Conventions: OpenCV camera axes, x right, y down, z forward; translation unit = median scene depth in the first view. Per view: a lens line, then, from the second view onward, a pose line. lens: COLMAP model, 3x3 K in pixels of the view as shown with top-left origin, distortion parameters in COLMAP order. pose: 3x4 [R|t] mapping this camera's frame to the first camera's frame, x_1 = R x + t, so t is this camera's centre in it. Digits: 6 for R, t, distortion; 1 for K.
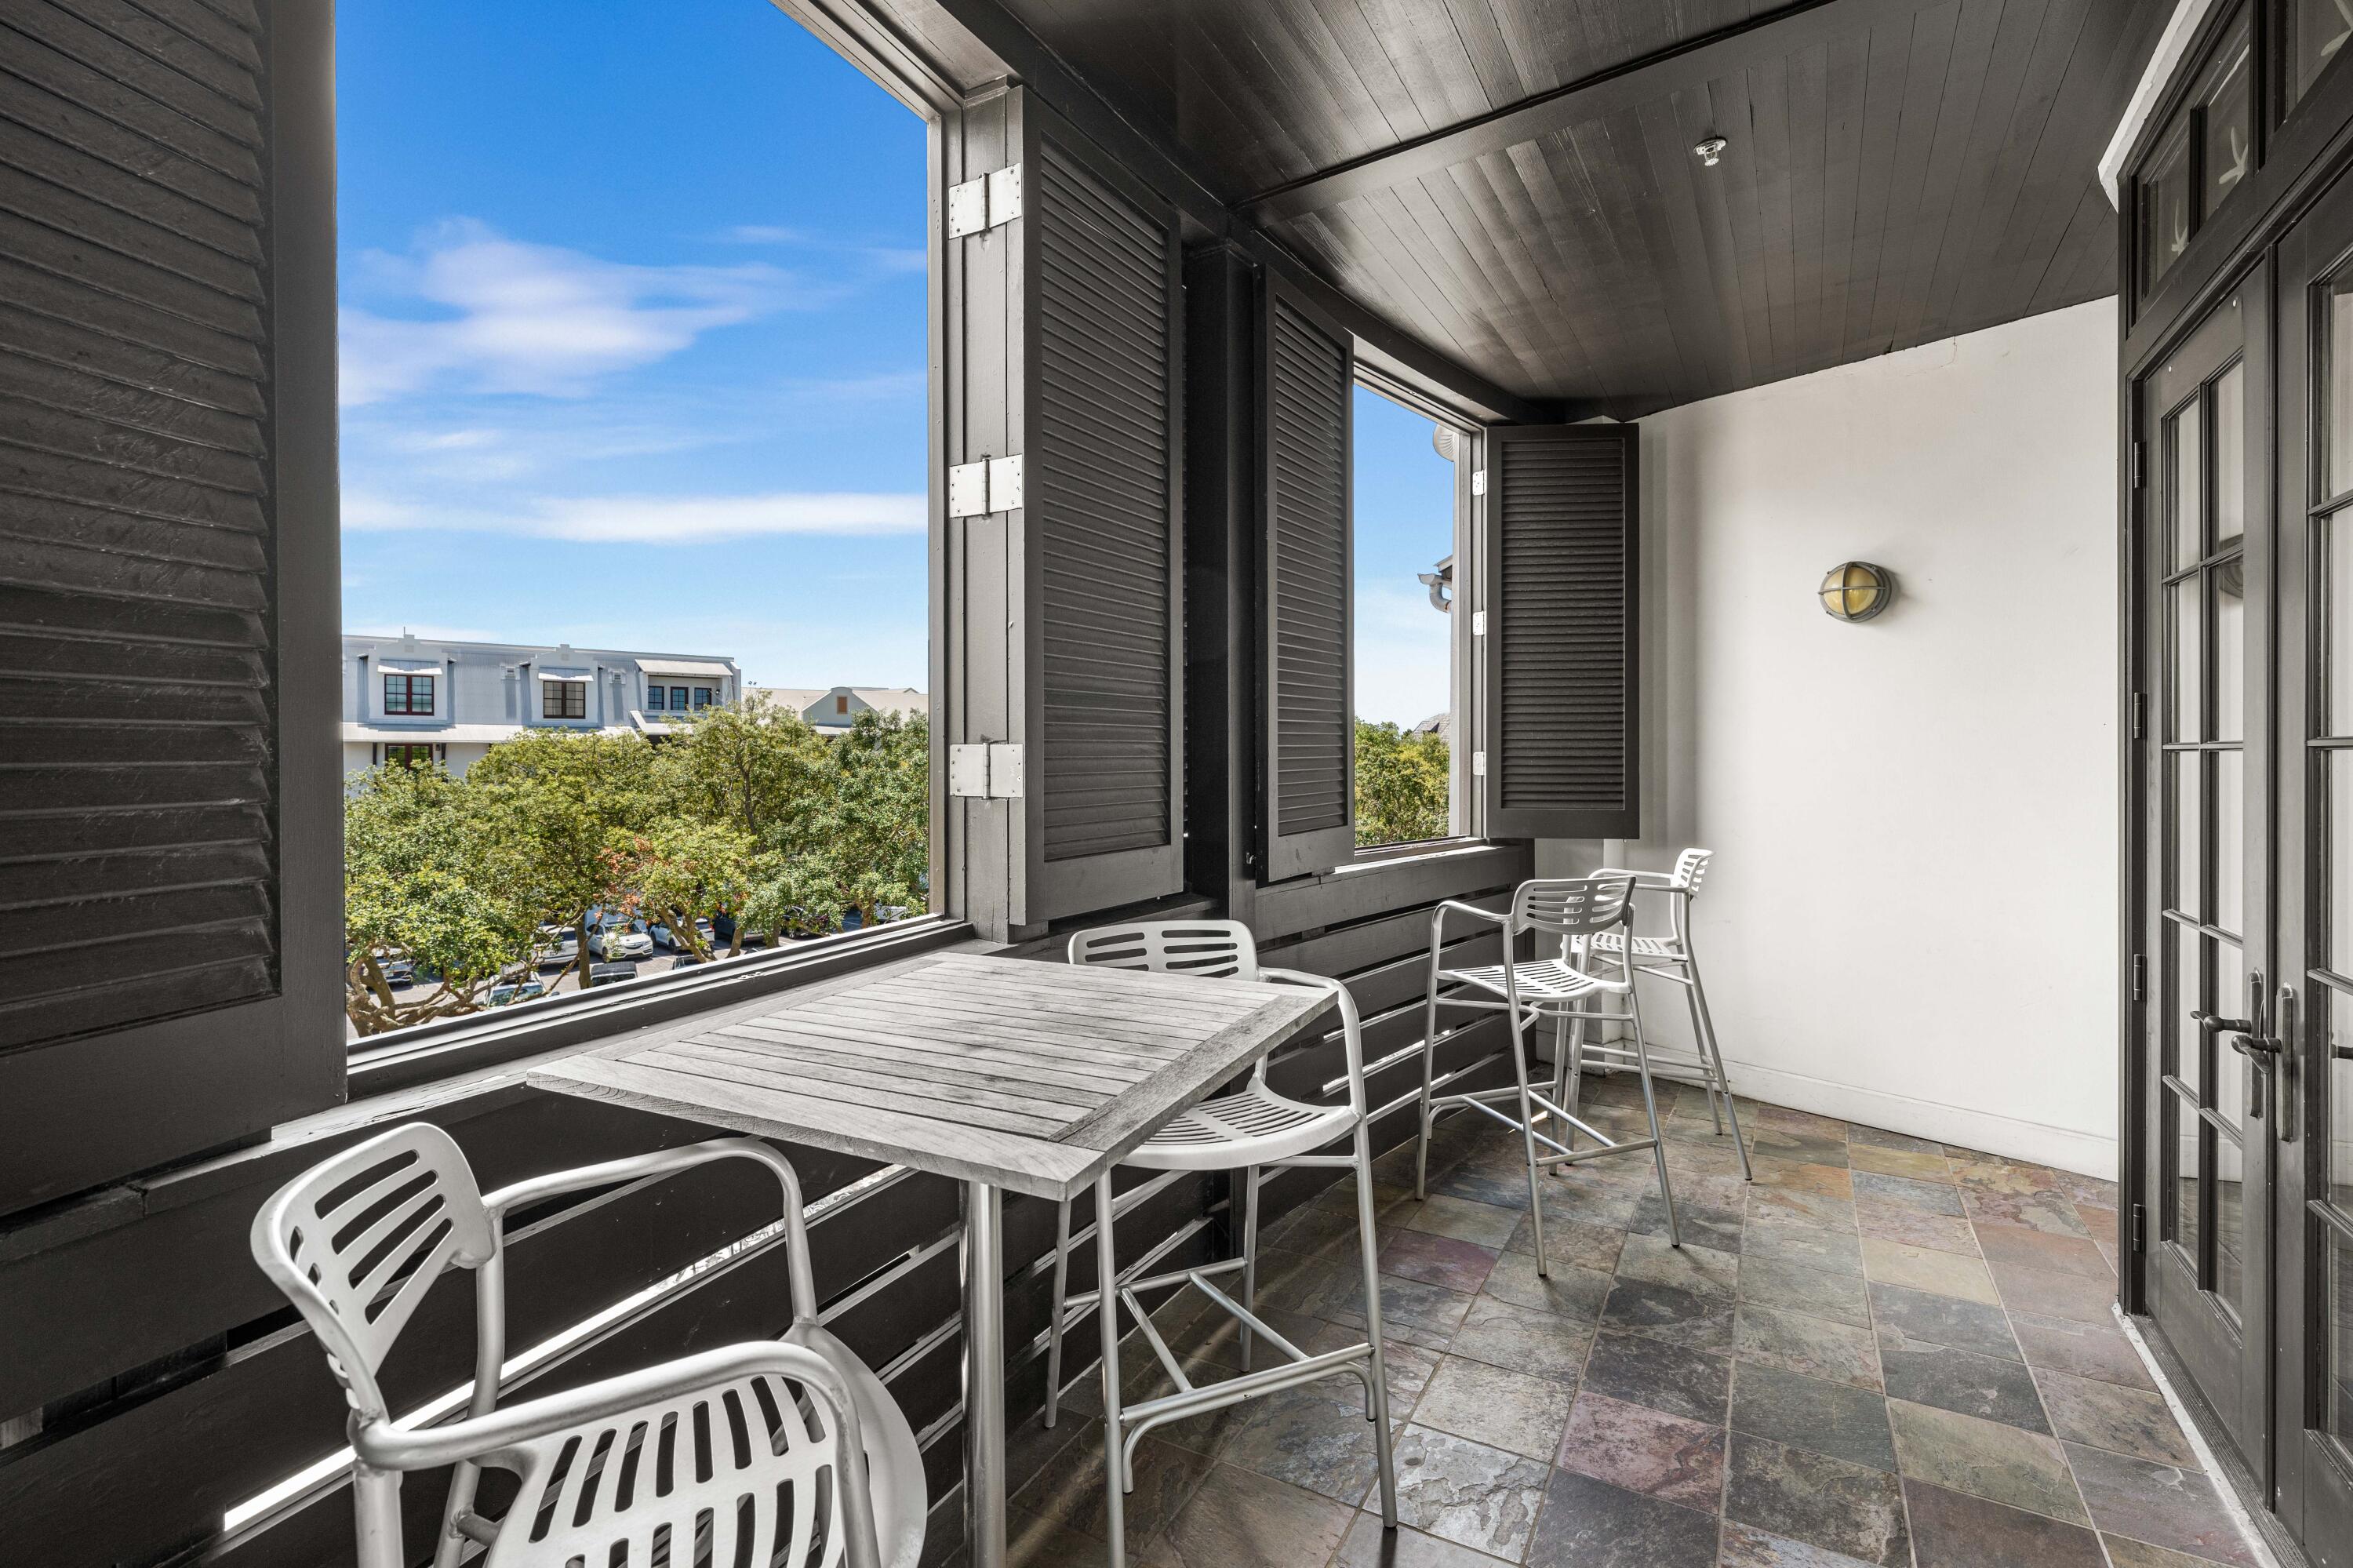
lens RADIAL K [[1046.9, 0, 1179.5], [0, 1046.9, 770.4], [0, 0, 1]] dist [-0.000866, -0.001021]
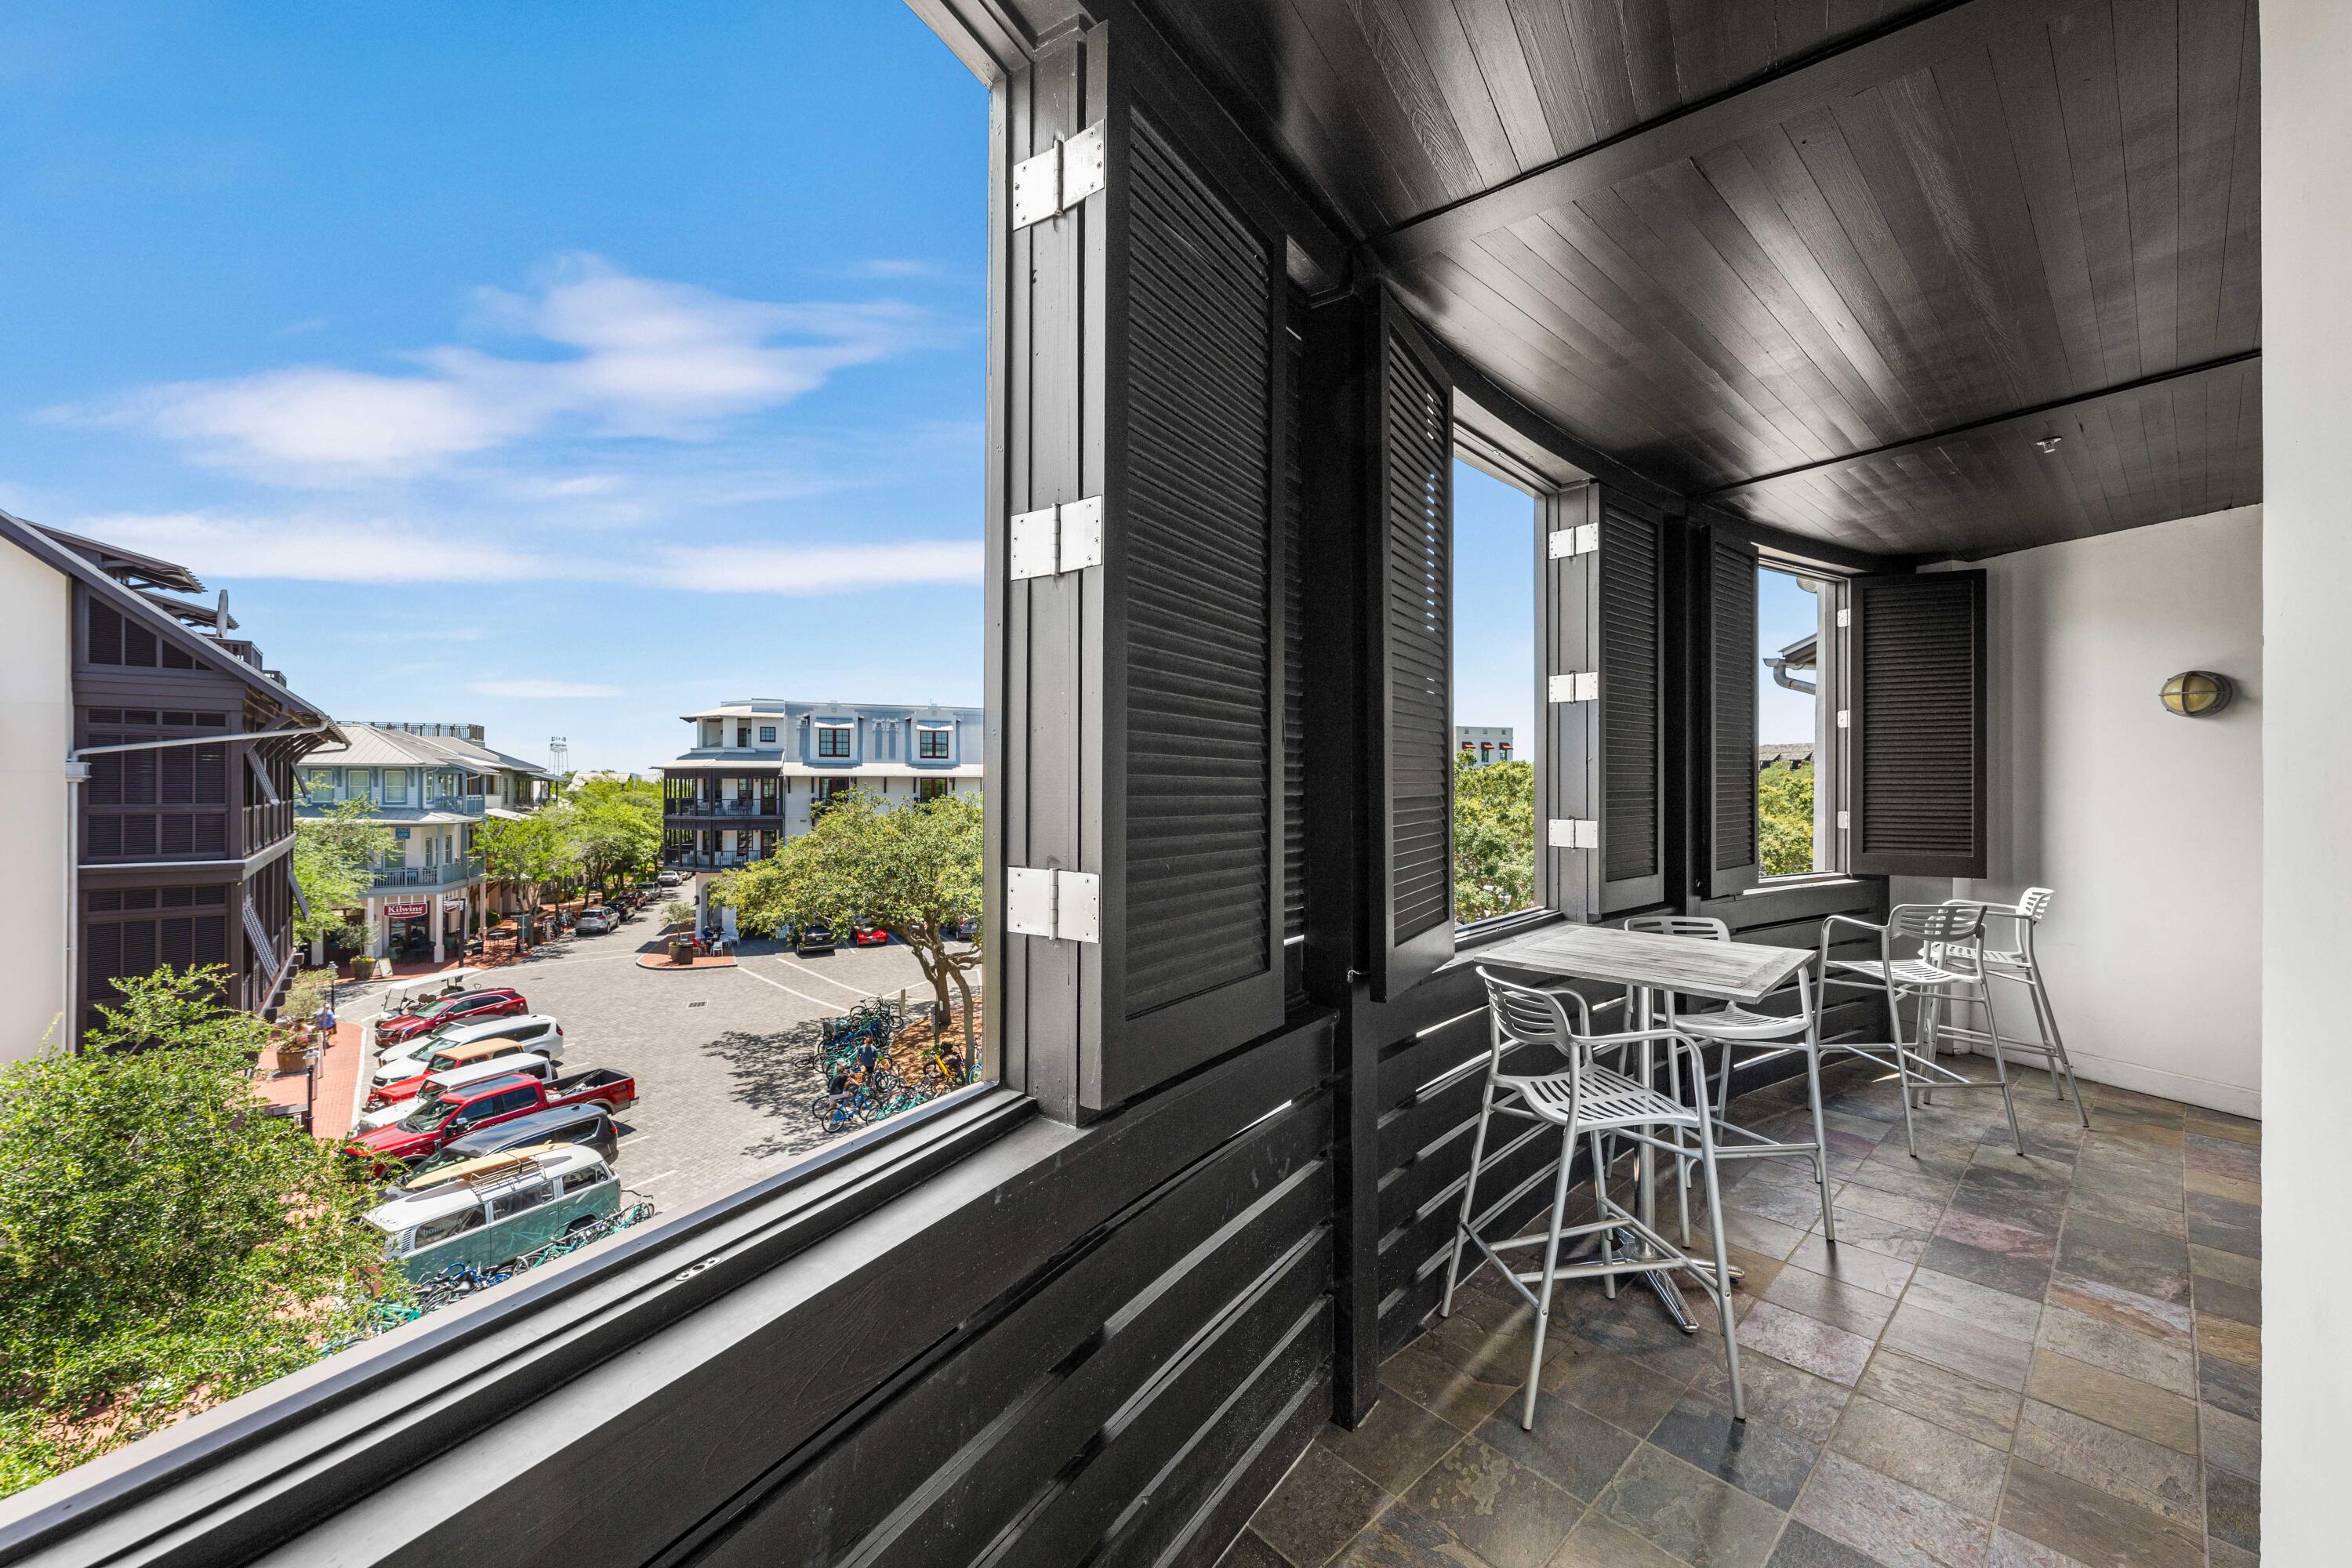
lens RADIAL K [[887.2, 0, 1147.5], [0, 887.2, 785.1], [0, 0, 1]] dist [-0.010355, 0.001670]
pose [[0.942856, 0.004767, -0.333167, -0.213426], [-0.008138, 0.999929, -0.008723, -0.038334], [0.333102, 0.010936, 0.942827, -0.451427]]
